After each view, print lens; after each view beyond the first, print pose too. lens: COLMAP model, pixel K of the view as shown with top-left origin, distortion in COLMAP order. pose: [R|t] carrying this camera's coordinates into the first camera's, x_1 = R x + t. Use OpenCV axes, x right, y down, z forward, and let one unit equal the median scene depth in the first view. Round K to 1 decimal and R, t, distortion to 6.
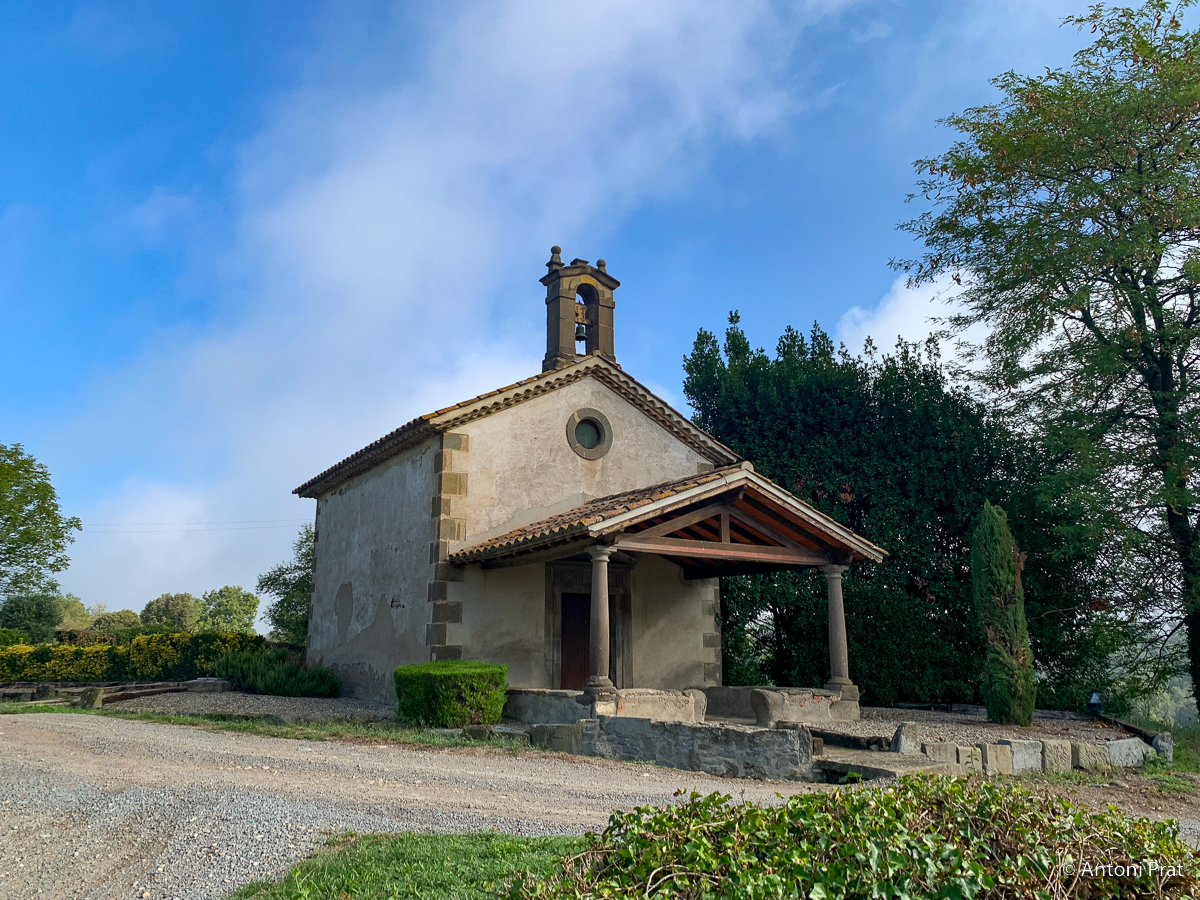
lens RADIAL K [[947.4, 0, 607.1], [0, 947.4, 440.0], [0, 0, 1]] dist [0.148253, -0.359126]
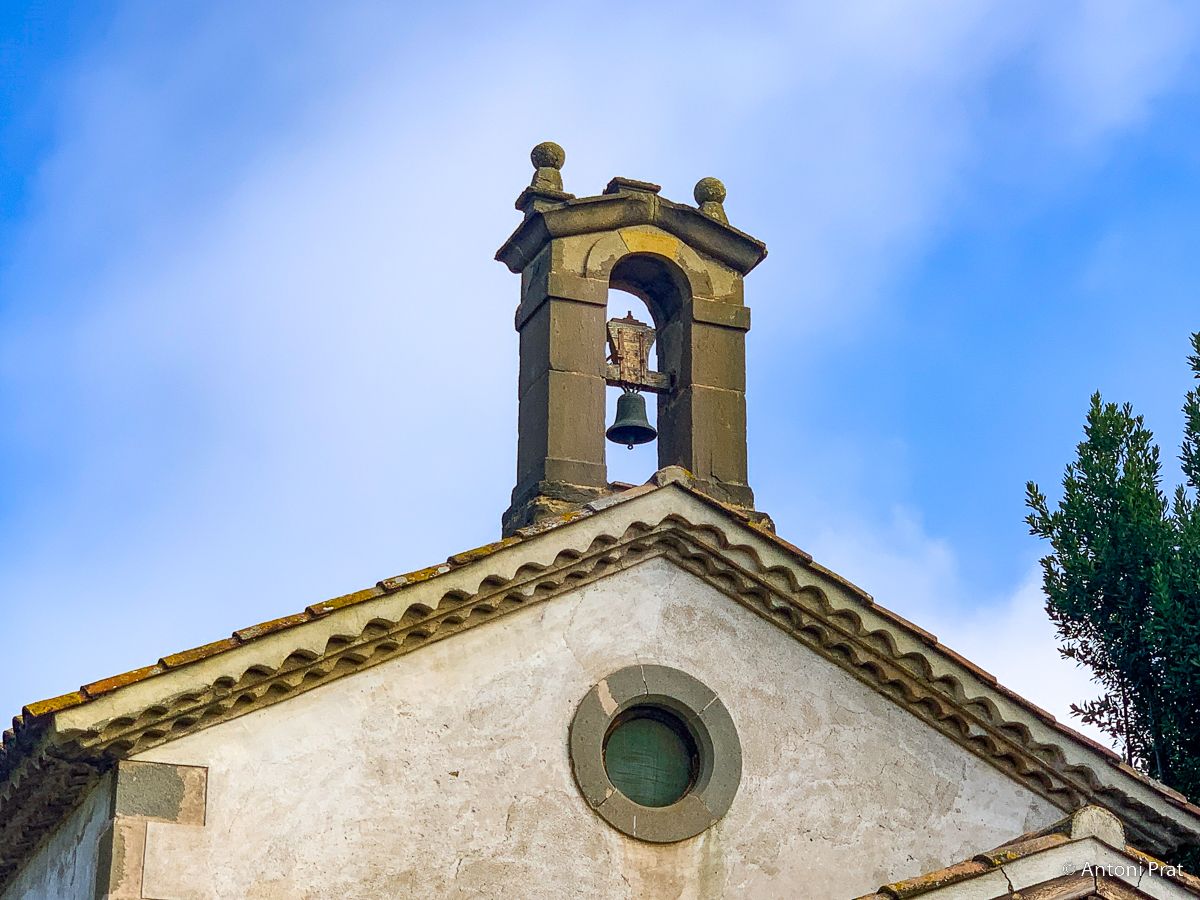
lens RADIAL K [[2741.2, 0, 645.4], [0, 2741.2, 449.1], [0, 0, 1]] dist [-0.131816, 2.194660]
pose [[0.984273, -0.059165, -0.166449, 0.126968], [0.034045, 0.988114, -0.149908, 0.027653], [0.173340, 0.141884, 0.974588, 0.179925]]
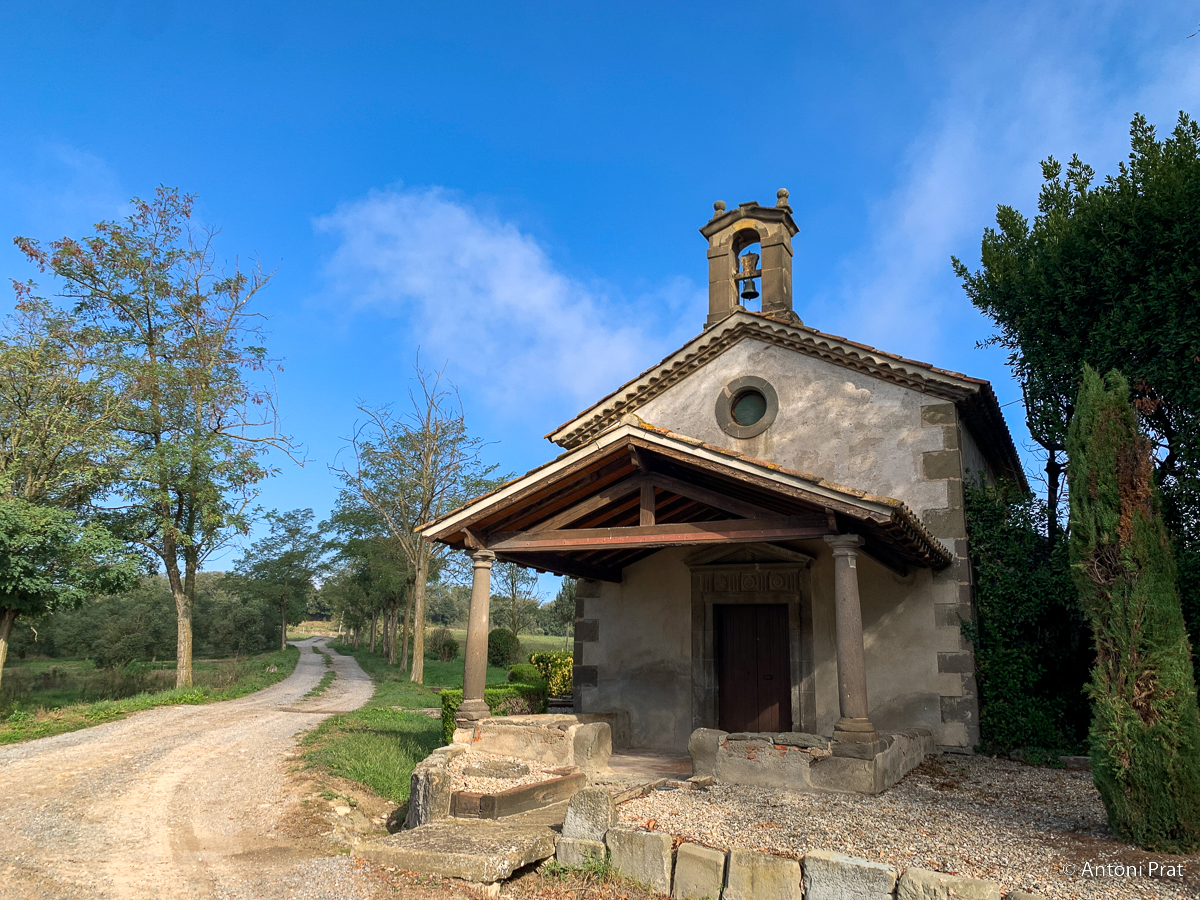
lens RADIAL K [[910.7, 0, 612.6], [0, 910.7, 444.8], [0, 0, 1]] dist [0.108864, -0.280203]
pose [[0.518613, -0.199134, -0.831496, 0.587571], [0.170280, 0.977074, -0.127793, 0.109396], [0.837881, -0.075312, 0.540632, 0.492605]]
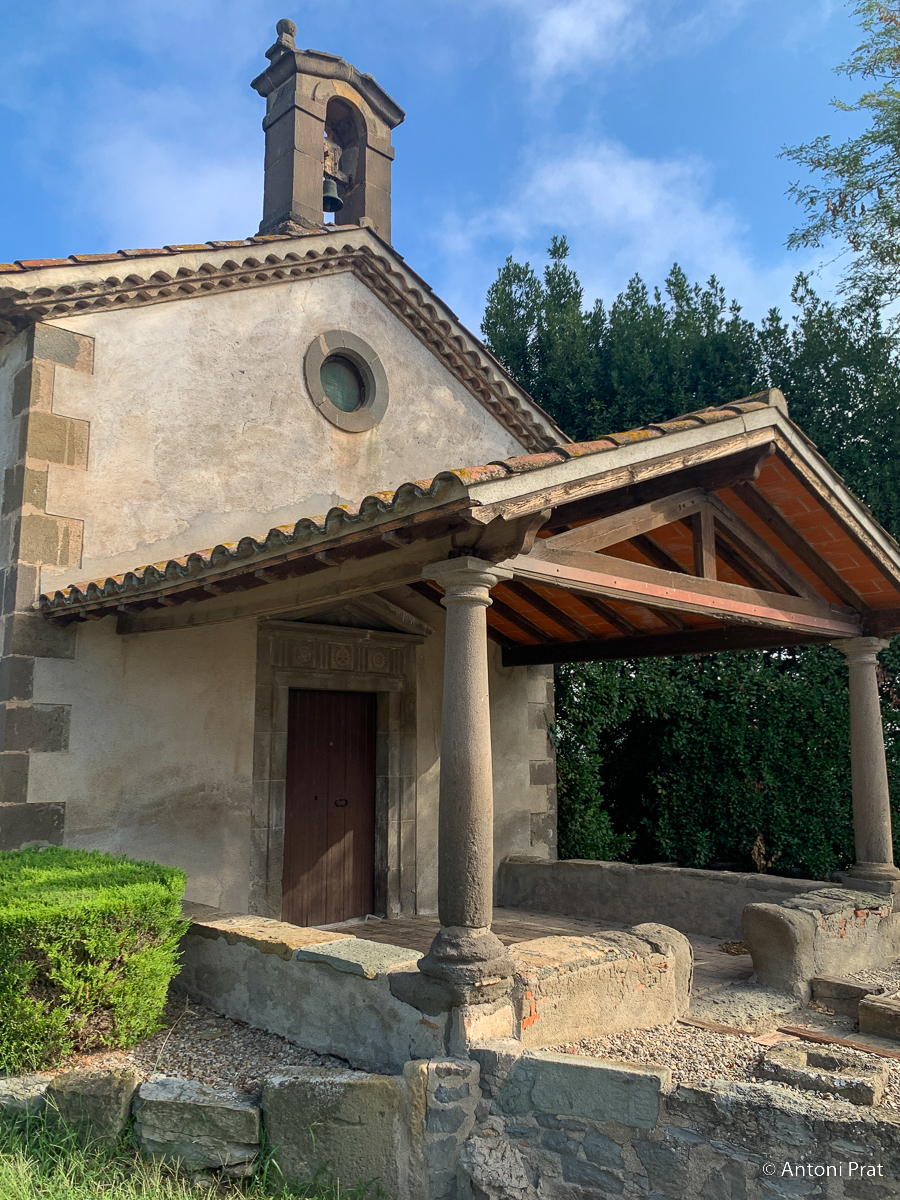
lens RADIAL K [[958.8, 0, 460.4], [0, 958.8, 588.7], [0, 0, 1]] dist [0.095632, -0.210531]
pose [[0.978067, 0.034936, 0.205340, -0.063688], [-0.046527, 0.997568, 0.051890, 0.078054], [-0.203027, -0.060306, 0.977314, 0.486129]]
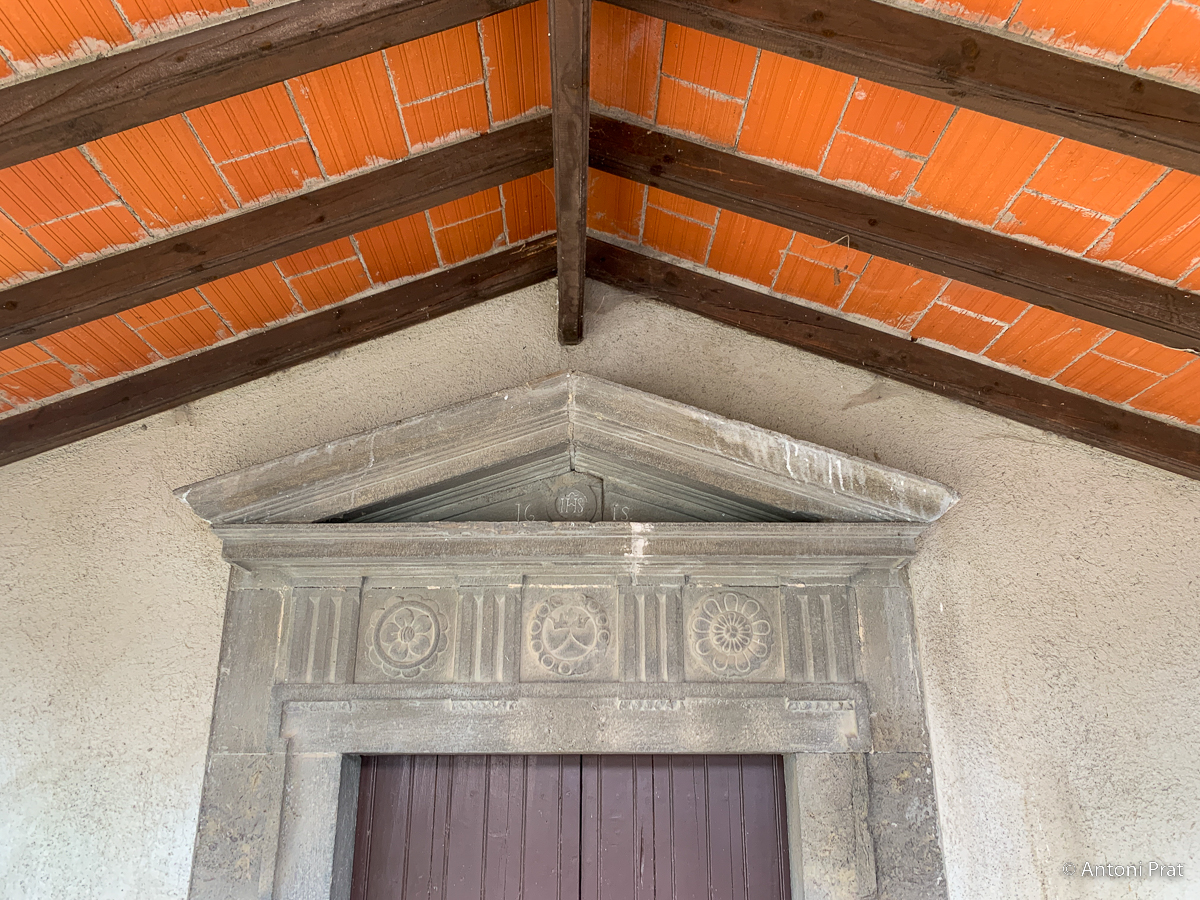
lens RADIAL K [[942.6, 0, 603.4], [0, 942.6, 434.8], [0, 0, 1]] dist [0.011864, -0.001510]
pose [[0.851497, -0.193414, -0.487385, 0.061033], [0.117772, 0.976281, -0.181672, 0.141355], [0.510963, 0.097293, 0.854079, 0.876043]]
